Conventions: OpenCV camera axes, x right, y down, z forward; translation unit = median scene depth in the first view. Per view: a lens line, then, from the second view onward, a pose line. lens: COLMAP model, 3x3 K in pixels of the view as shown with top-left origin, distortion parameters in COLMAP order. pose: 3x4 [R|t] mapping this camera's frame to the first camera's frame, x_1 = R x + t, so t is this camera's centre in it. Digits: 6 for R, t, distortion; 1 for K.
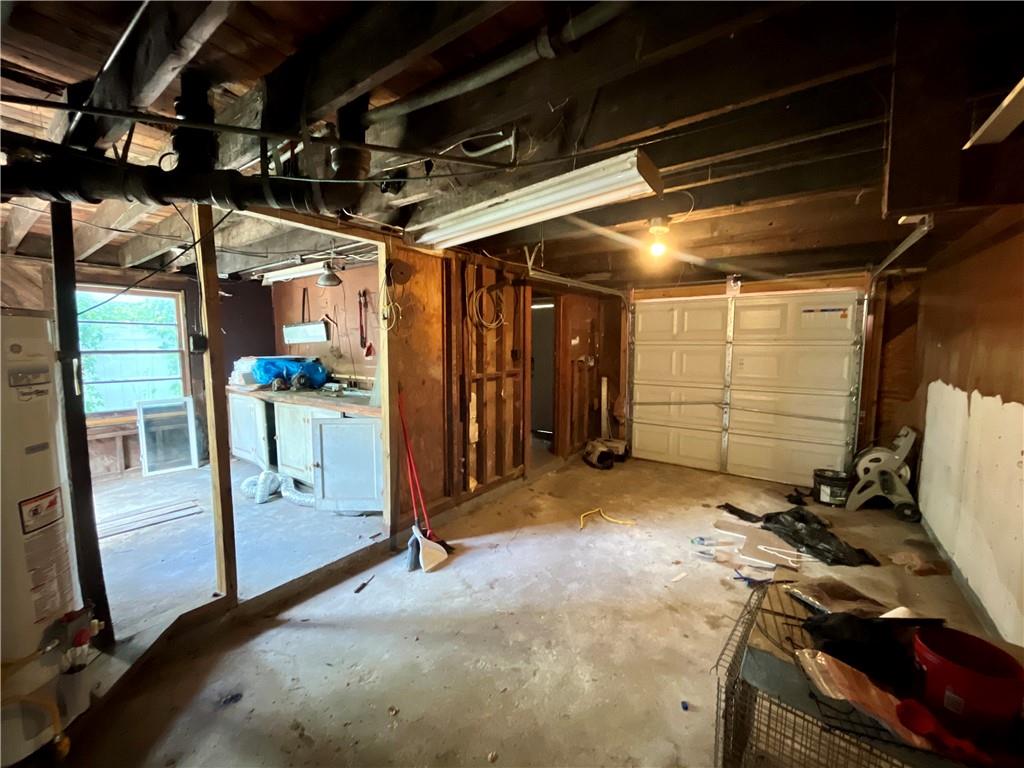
lens RADIAL K [[414.1, 0, 510.9], [0, 414.1, 379.4], [0, 0, 1]] dist [-0.003321, -0.000036]
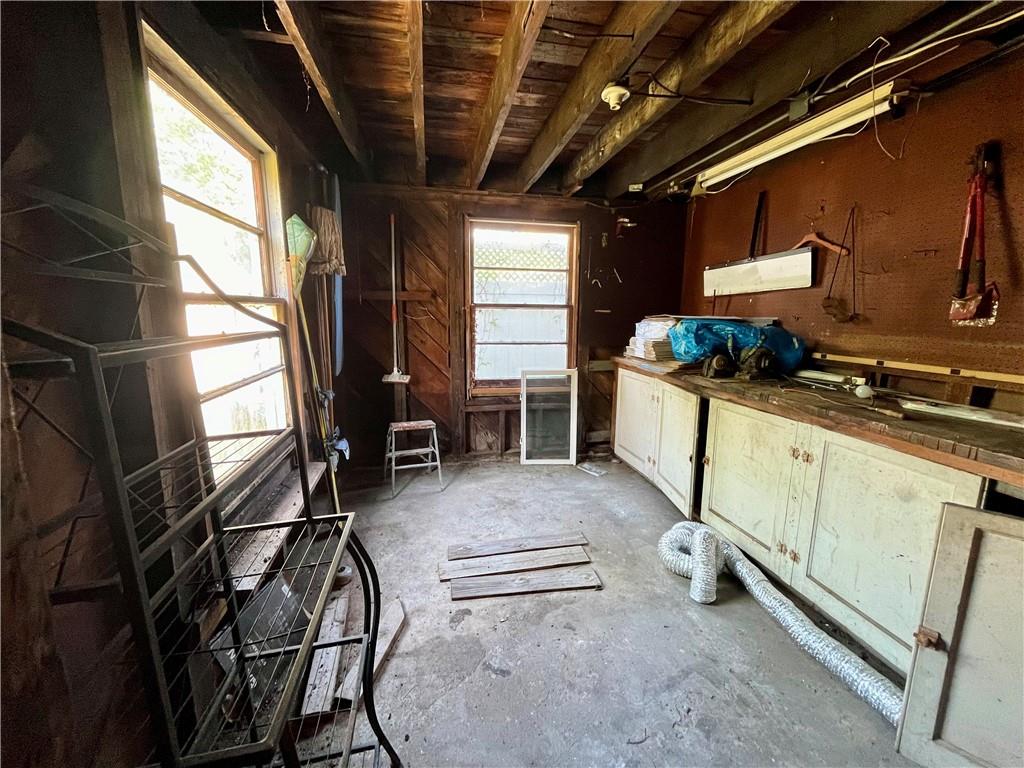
lens RADIAL K [[414.1, 0, 514.9], [0, 414.1, 382.3], [0, 0, 1]] dist [-0.003321, -0.000036]
pose [[0.741630, 0.123002, -0.659436, -0.387374], [-0.067543, 0.991742, 0.109024, -0.007820], [0.667400, -0.036315, 0.743813, 0.398832]]
